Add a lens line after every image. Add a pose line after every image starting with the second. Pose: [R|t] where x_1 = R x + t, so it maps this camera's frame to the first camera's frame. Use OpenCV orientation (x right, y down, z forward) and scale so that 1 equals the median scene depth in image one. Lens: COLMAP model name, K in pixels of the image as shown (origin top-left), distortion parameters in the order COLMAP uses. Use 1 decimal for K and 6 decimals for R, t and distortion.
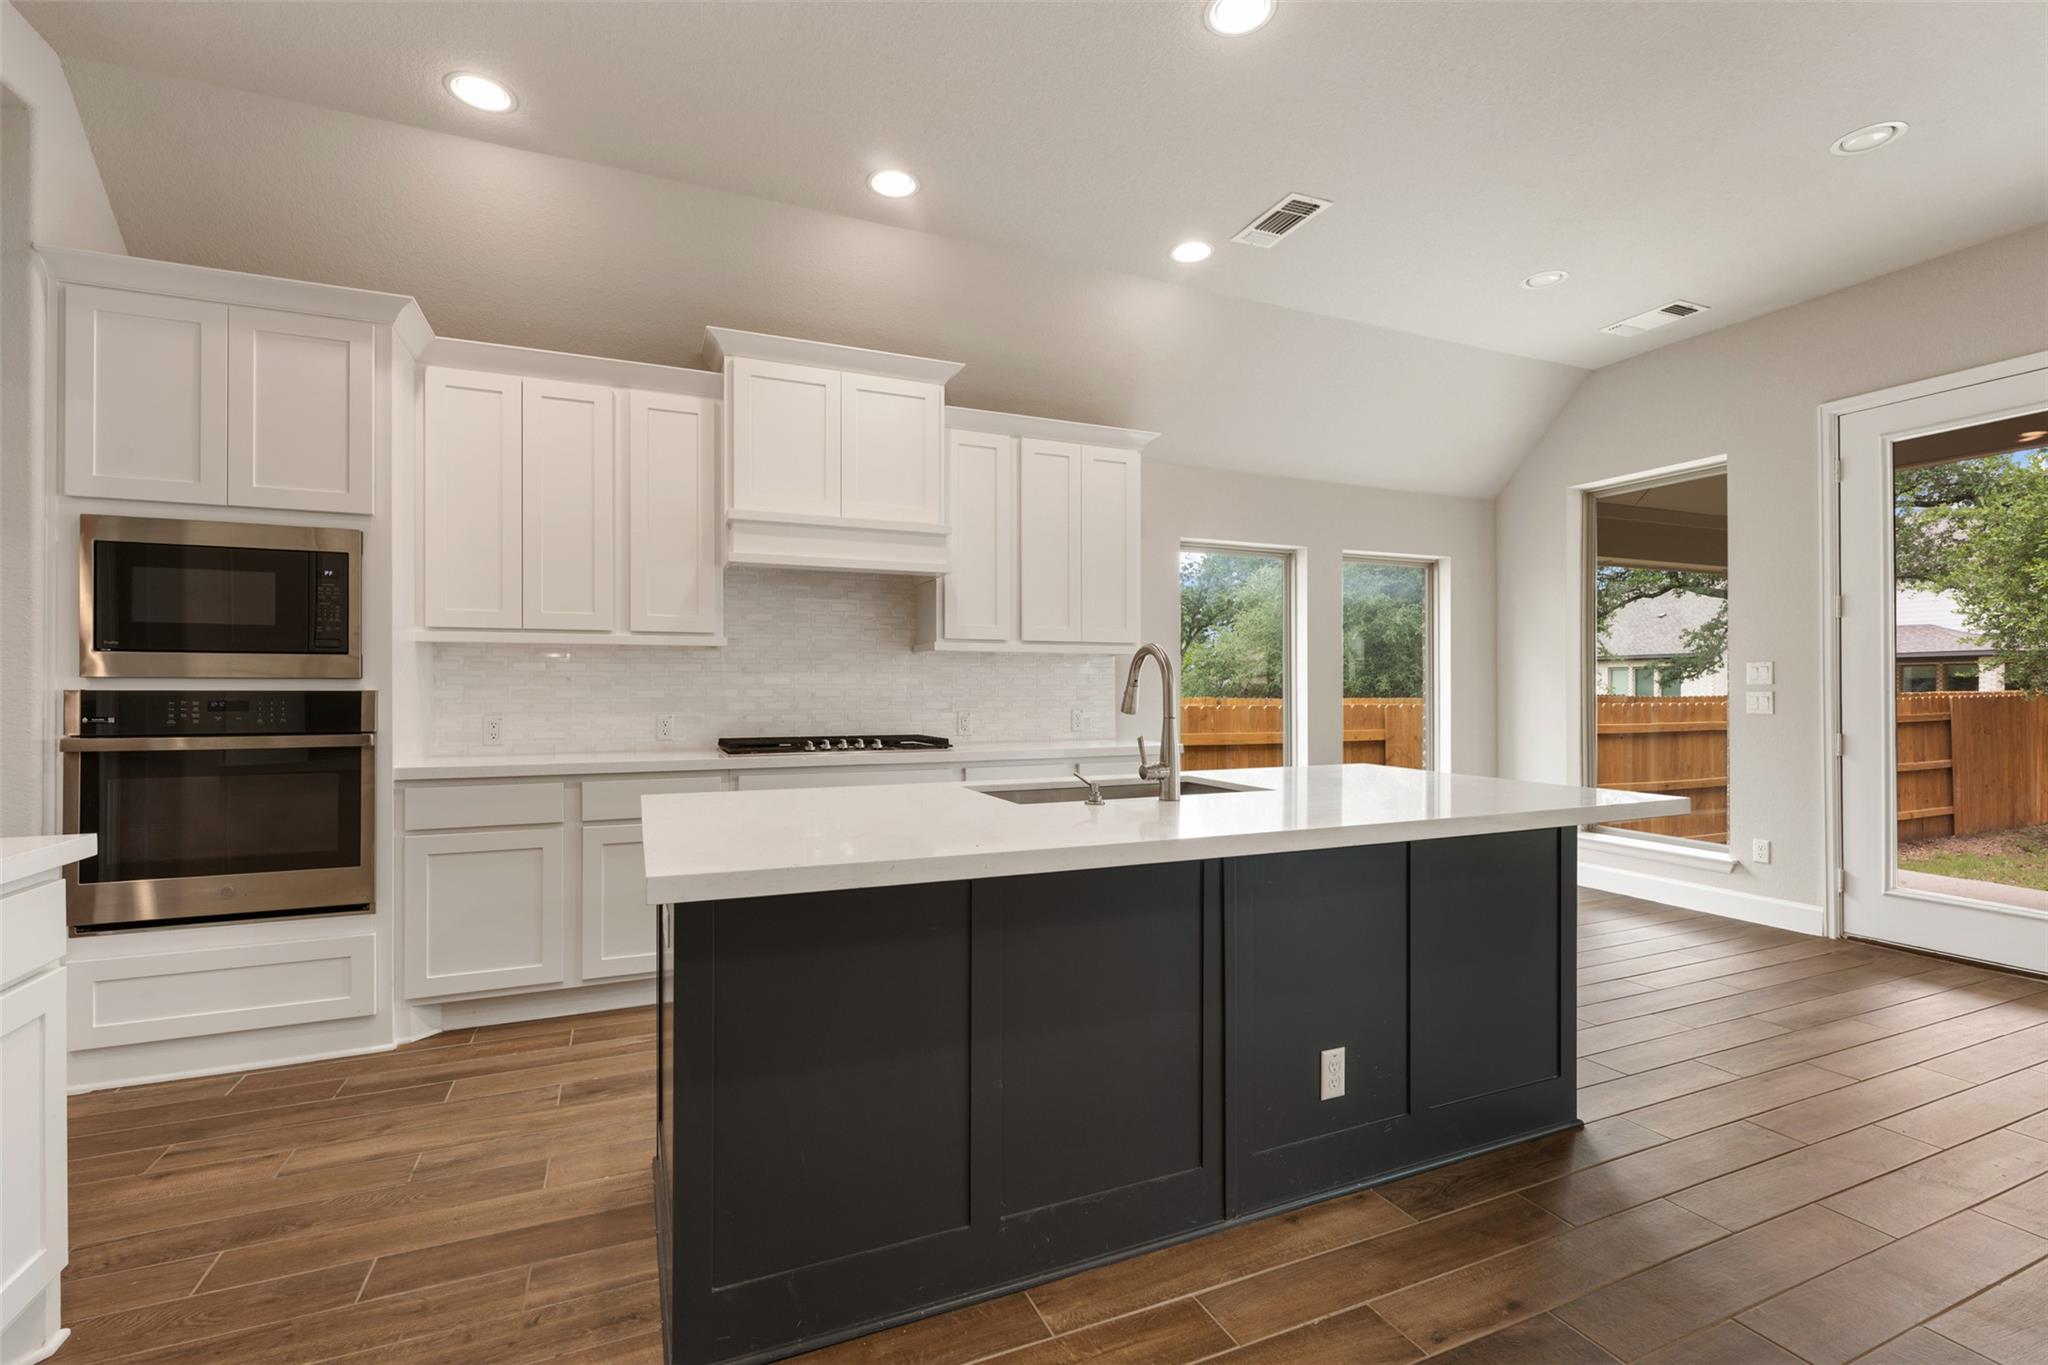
lens RADIAL K [[898.1, 0, 990.7], [0, 898.1, 680.3], [0, 0, 1]] dist [0.009086, -0.000305]
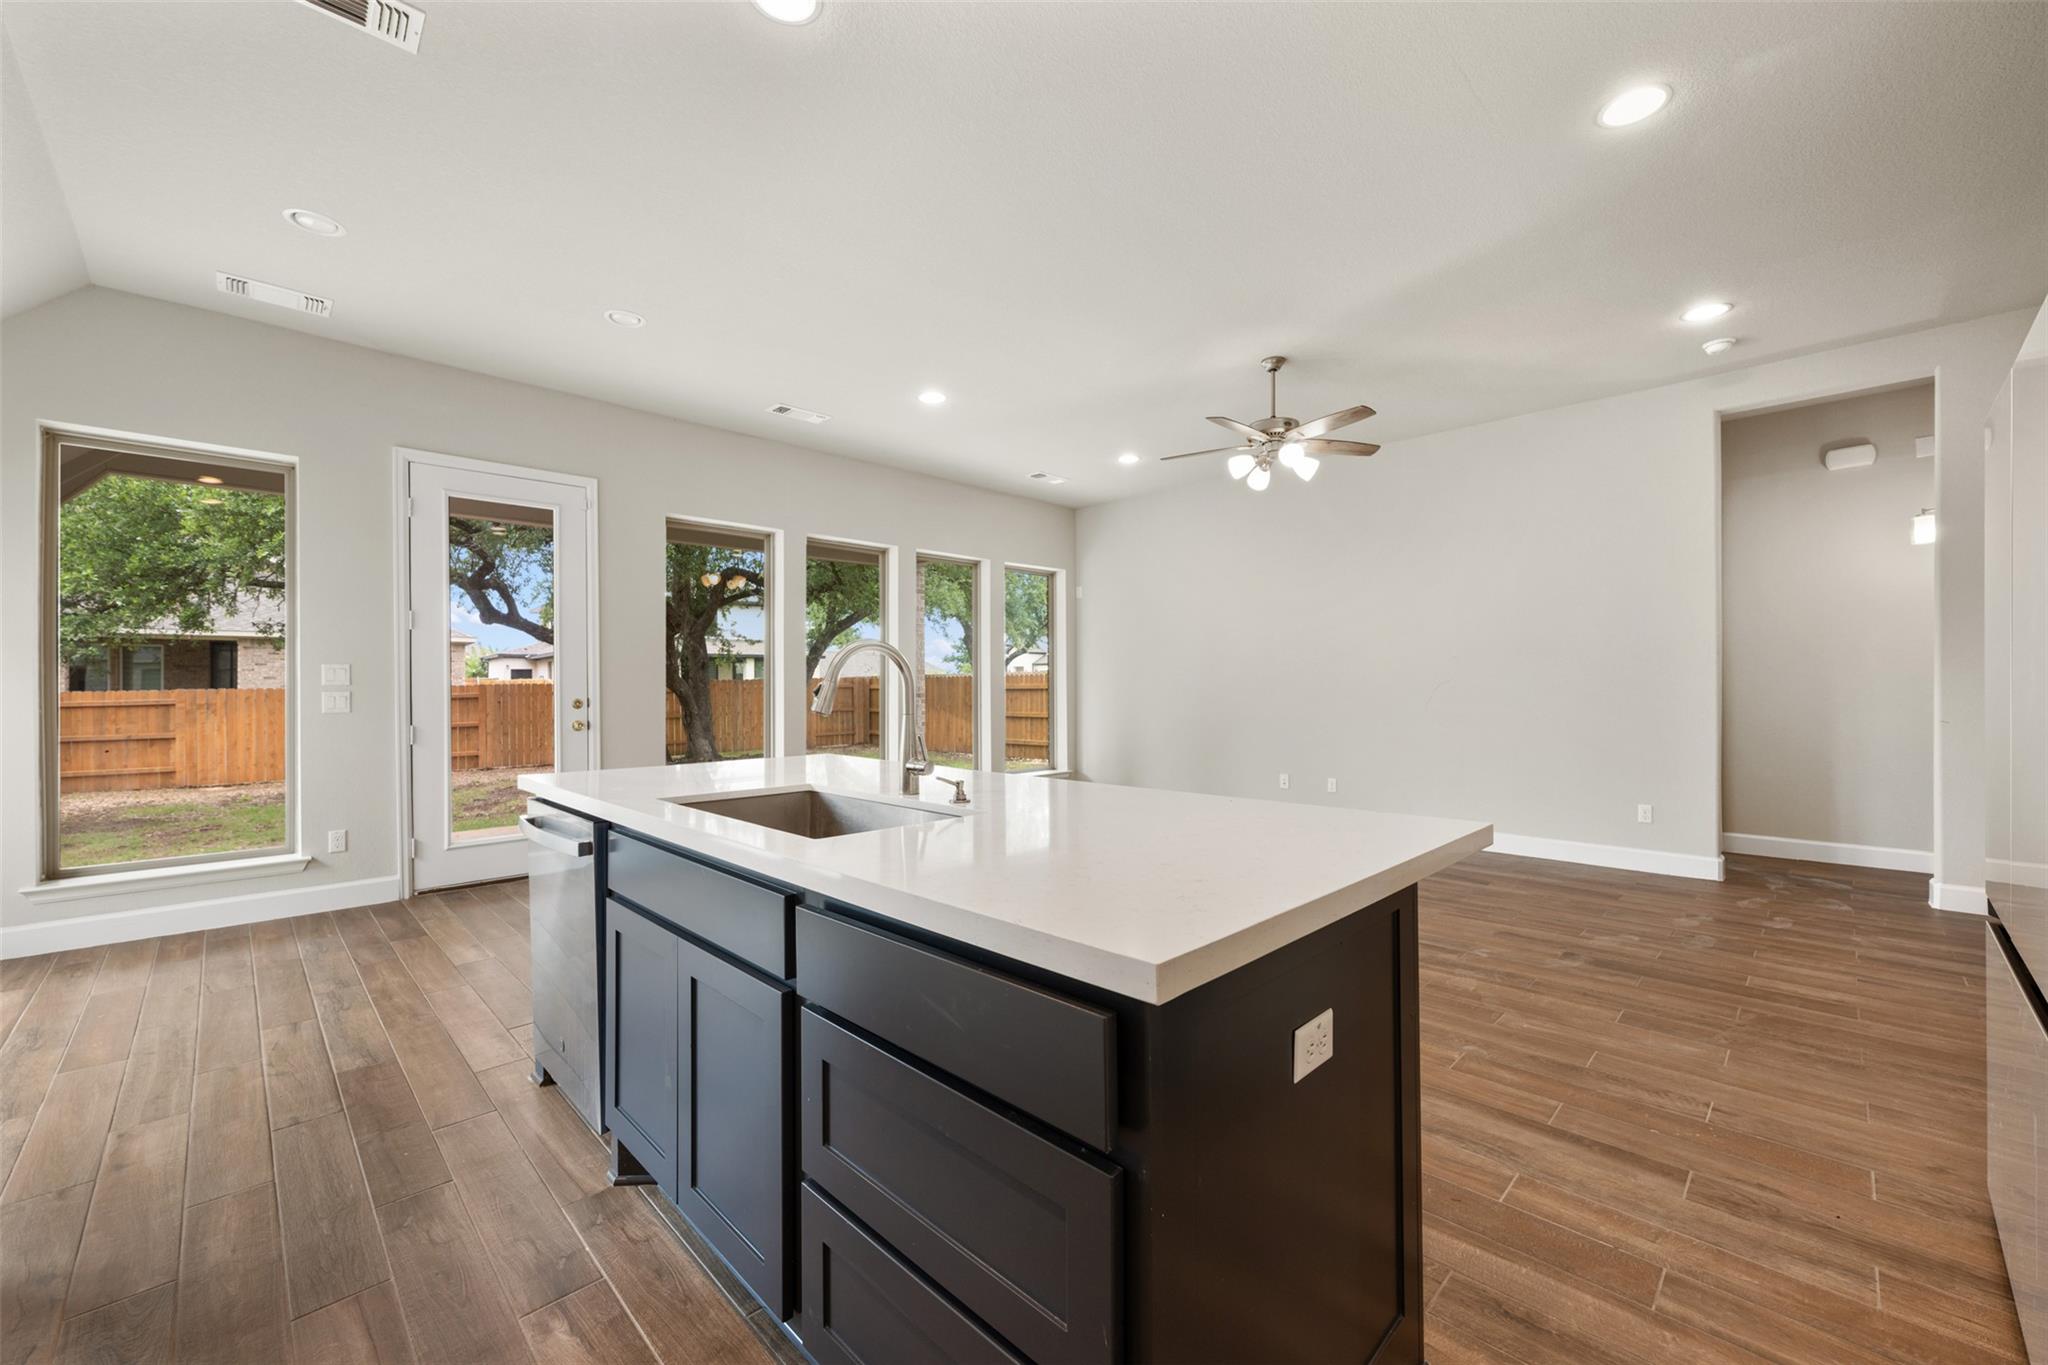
lens RADIAL K [[821.9, 0, 1019.9], [0, 821.9, 674.0], [0, 0, 1]] dist [-0.001336, -0.000184]
pose [[-0.353895, 0.012442, 0.935202, -0.383142], [-0.000866, 0.999907, -0.013631, 0.004445], [-0.935285, -0.005634, -0.353851, 0.659225]]
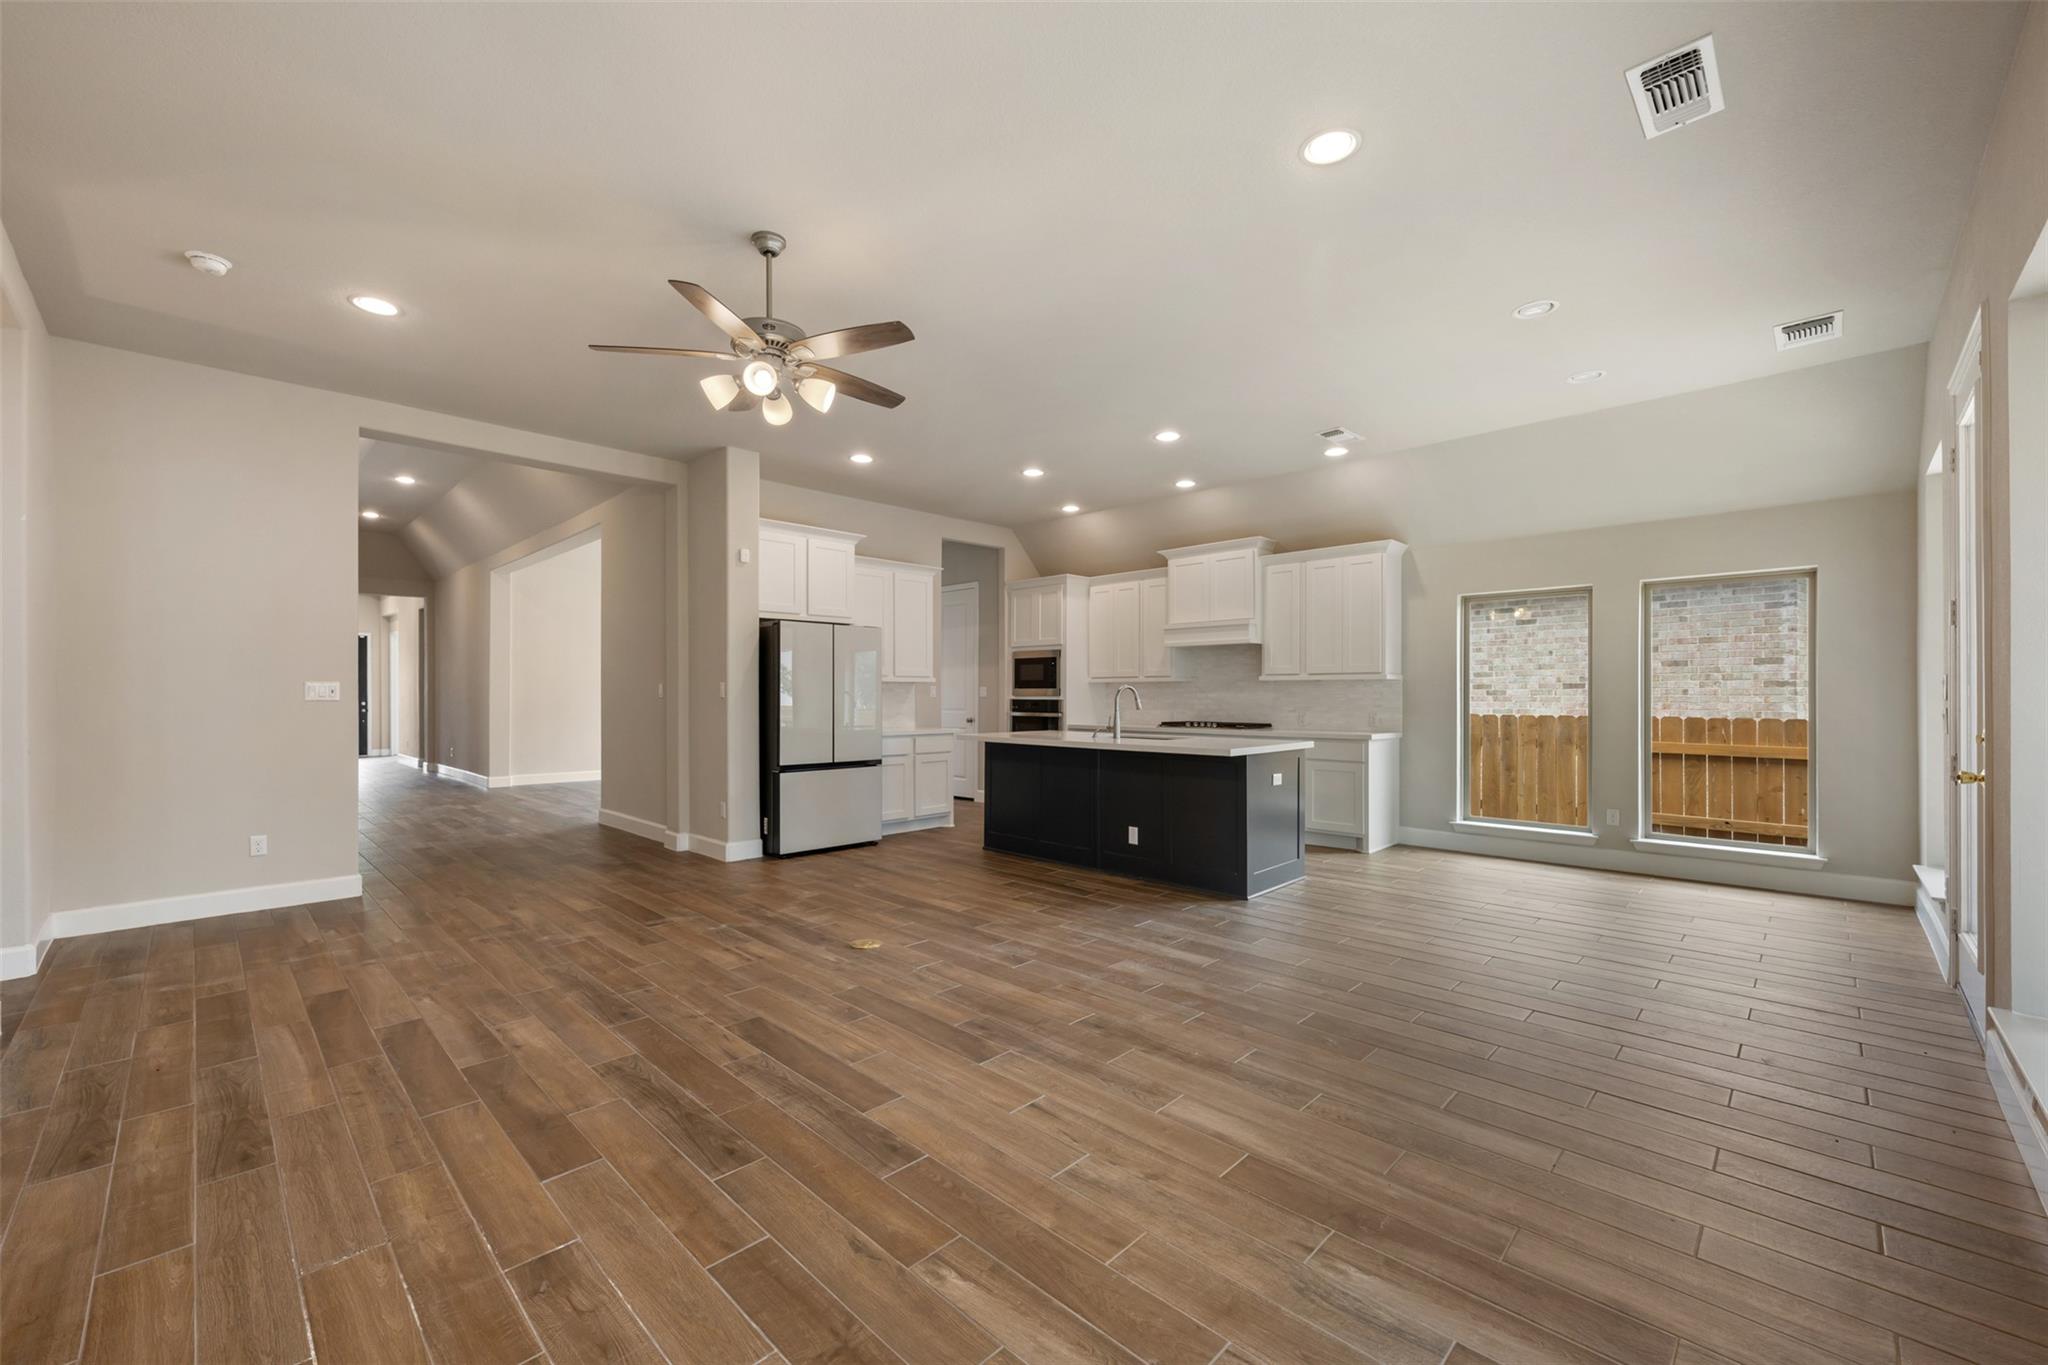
lens RADIAL K [[821.9, 0, 1033.9], [0, 821.9, 685.9], [0, 0, 1]] dist [-0.001336, -0.000184]
pose [[0.393727, -0.012796, -0.919138, 1.398422], [0.006399, 0.999917, -0.011179, -0.004079], [0.919205, -0.001480, 0.393776, -0.161365]]
